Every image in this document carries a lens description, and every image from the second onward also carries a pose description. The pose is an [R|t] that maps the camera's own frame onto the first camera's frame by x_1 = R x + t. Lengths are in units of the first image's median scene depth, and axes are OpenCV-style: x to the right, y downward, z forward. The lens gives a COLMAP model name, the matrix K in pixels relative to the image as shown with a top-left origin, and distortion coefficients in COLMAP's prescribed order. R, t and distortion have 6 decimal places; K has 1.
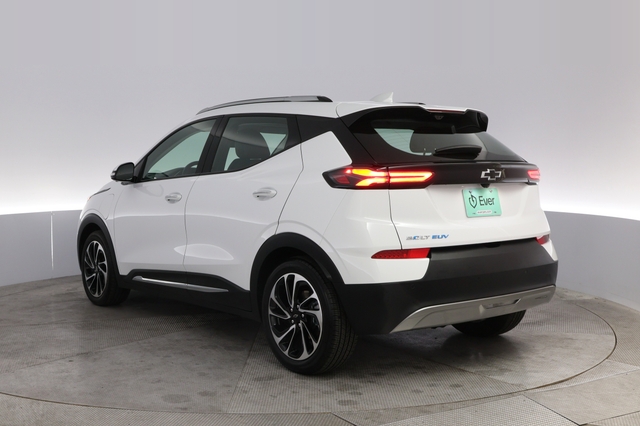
lens RADIAL K [[546.3, 0, 320.3], [0, 546.3, 211.4], [0, 0, 1]] dist [-0.020995, -0.019087]
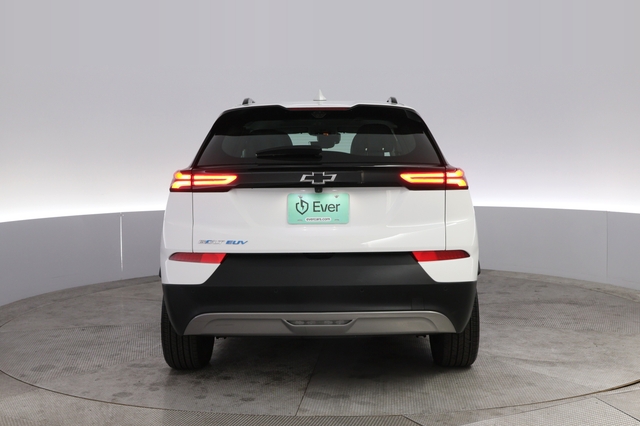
lens RADIAL K [[546.3, 0, 315.7], [0, 546.3, 215.3], [0, 0, 1]] dist [-0.020995, -0.019087]
pose [[0.910249, 0.036834, -0.412419, 0.674012], [-0.032270, 0.999317, 0.018029, -0.021188], [0.412801, -0.003102, 0.910816, 0.165868]]
